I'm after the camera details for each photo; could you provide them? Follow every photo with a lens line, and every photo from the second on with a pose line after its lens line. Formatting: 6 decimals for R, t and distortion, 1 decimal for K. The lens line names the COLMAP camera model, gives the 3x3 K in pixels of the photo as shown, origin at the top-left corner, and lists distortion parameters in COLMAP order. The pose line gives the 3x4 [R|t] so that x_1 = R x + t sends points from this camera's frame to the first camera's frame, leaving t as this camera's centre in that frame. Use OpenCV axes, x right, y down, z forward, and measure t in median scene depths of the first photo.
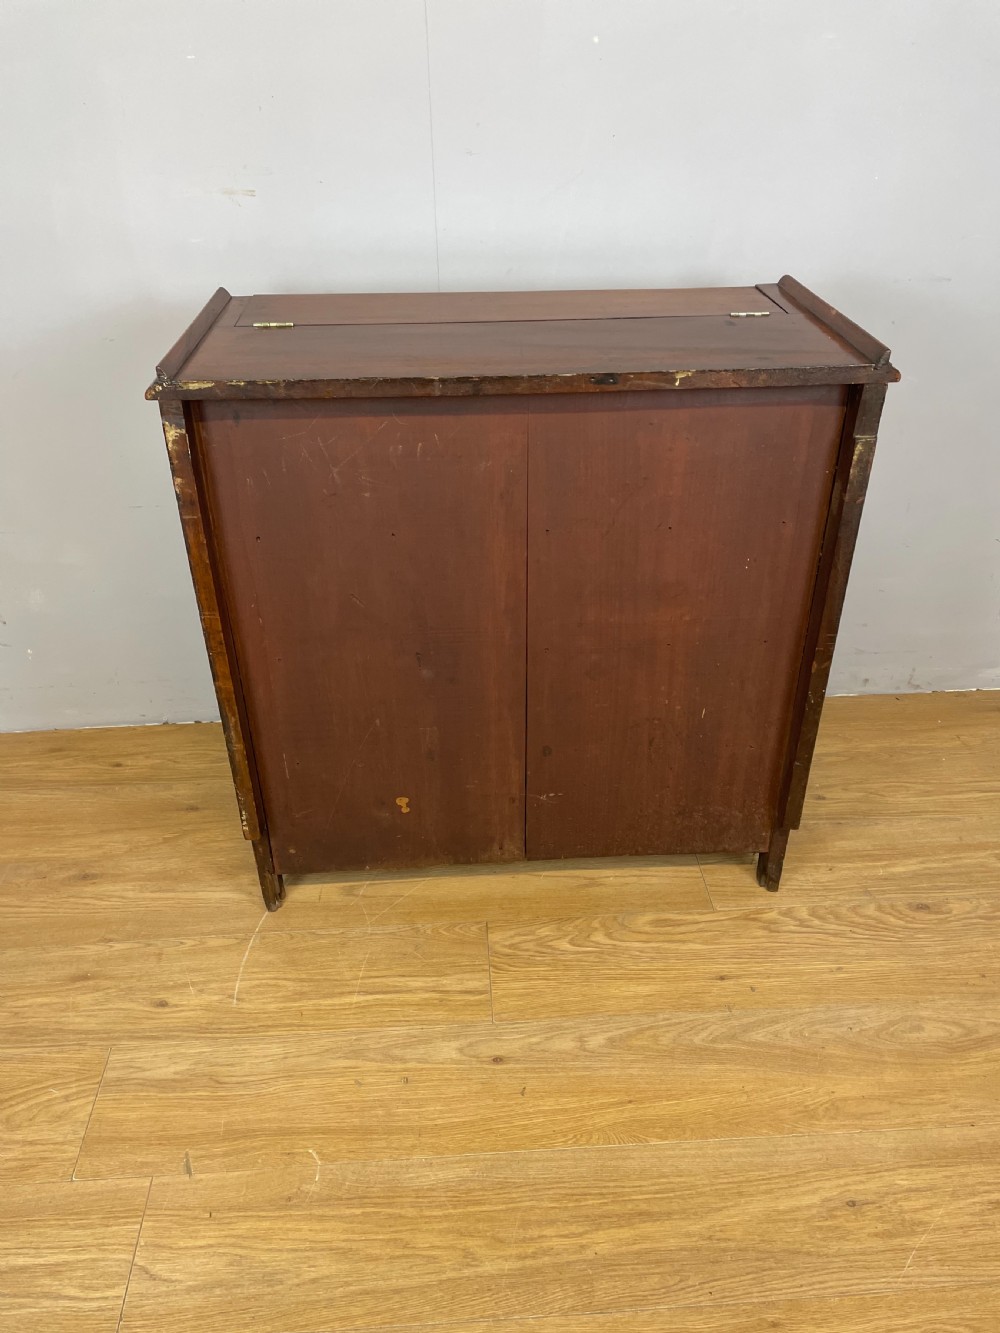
lens RADIAL K [[1006.3, 0, 502.4], [0, 1006.3, 659.1], [0, 0, 1]] dist [0.092518, -0.120272]
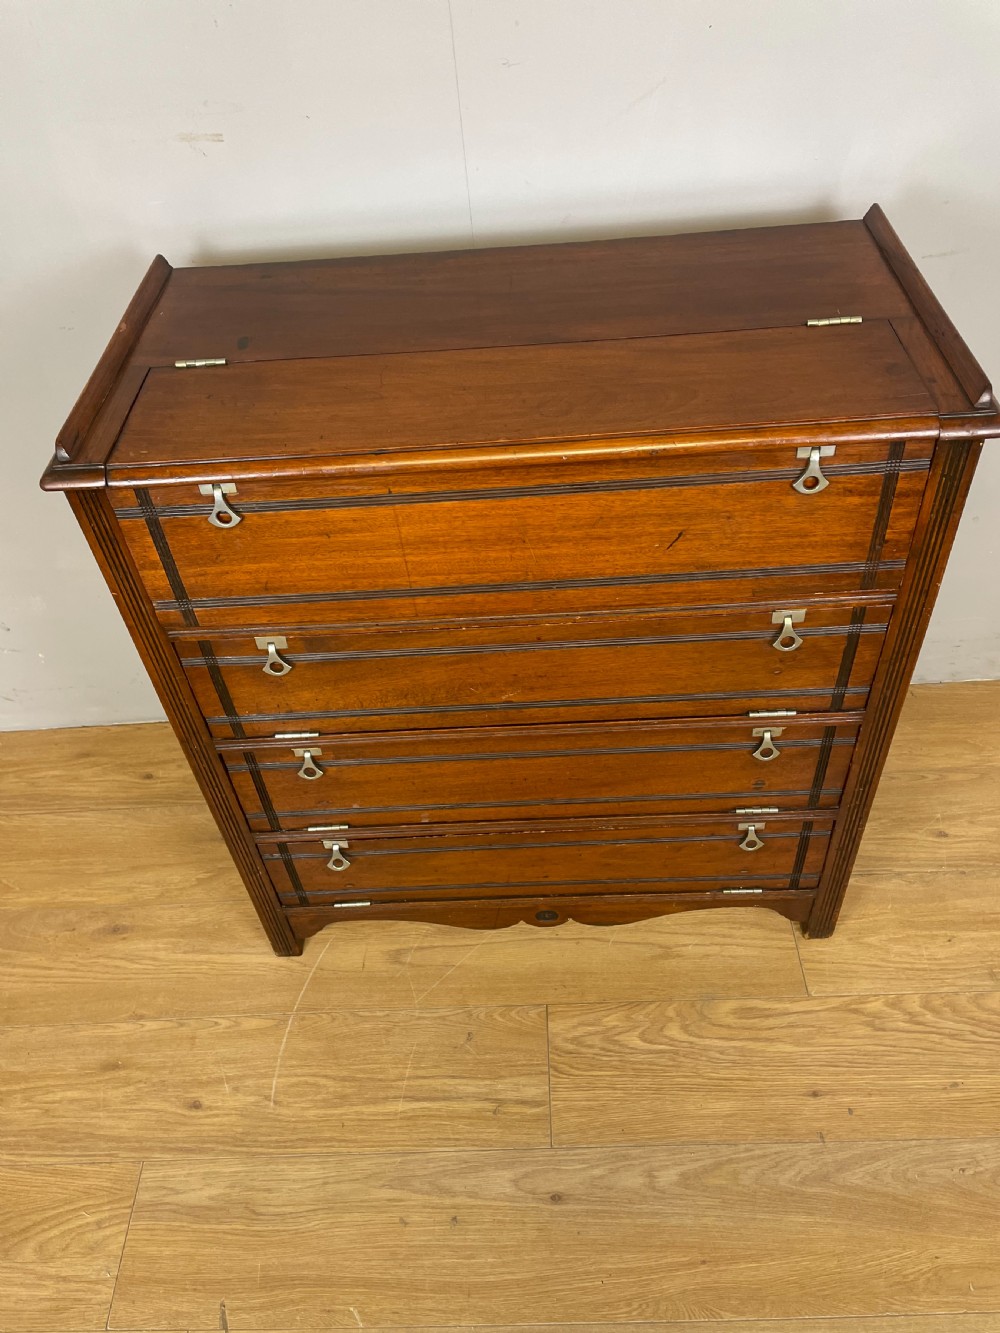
lens RADIAL K [[1006.6, 0, 505.1], [0, 1006.6, 661.7], [0, 0, 1]] dist [0.093808, -0.120763]
pose [[0.996189, -0.002832, -0.087172, 0.030111], [0.022528, 0.973913, 0.225799, -0.268068], [0.084259, -0.226903, 0.970266, 0.221273]]
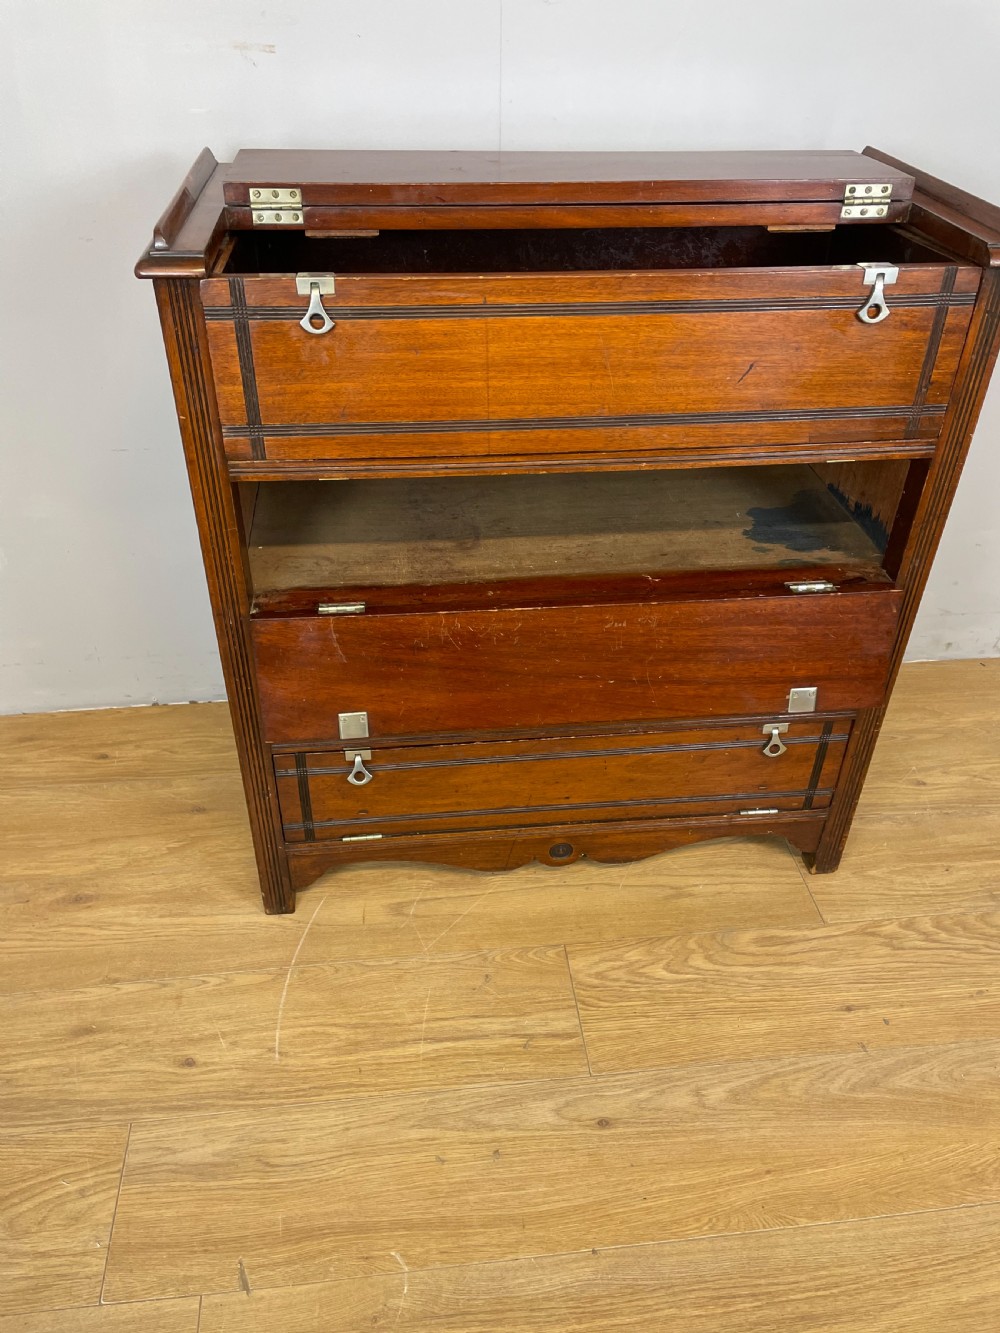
lens RADIAL K [[1006.3, 0, 502.4], [0, 1006.3, 659.1], [0, 0, 1]] dist [0.092518, -0.120272]
pose [[0.998187, -0.011638, 0.059052, -0.129721], [0.007828, 0.997896, 0.064356, -0.040034], [-0.059676, -0.063777, 0.996178, 0.190636]]
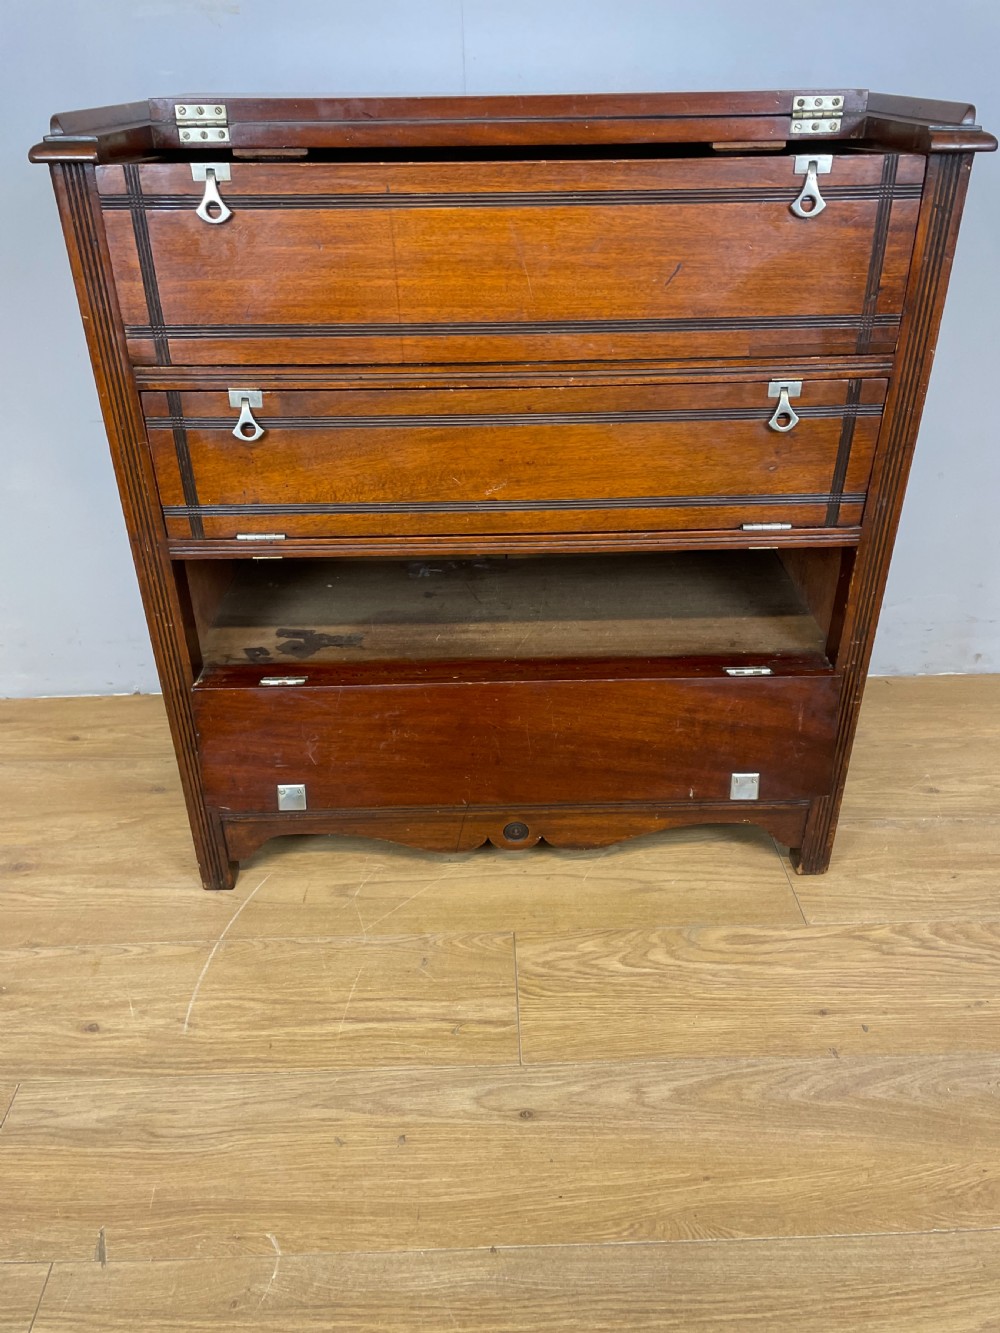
lens RADIAL K [[1006.7, 0, 506.8], [0, 1006.7, 662.2], [0, 0, 1]] dist [0.091660, -0.119586]
pose [[0.999517, 0.014265, -0.027617, -0.002911], [-0.015056, 0.999476, -0.028640, 0.082154], [0.027194, 0.029042, 0.999208, 0.237691]]
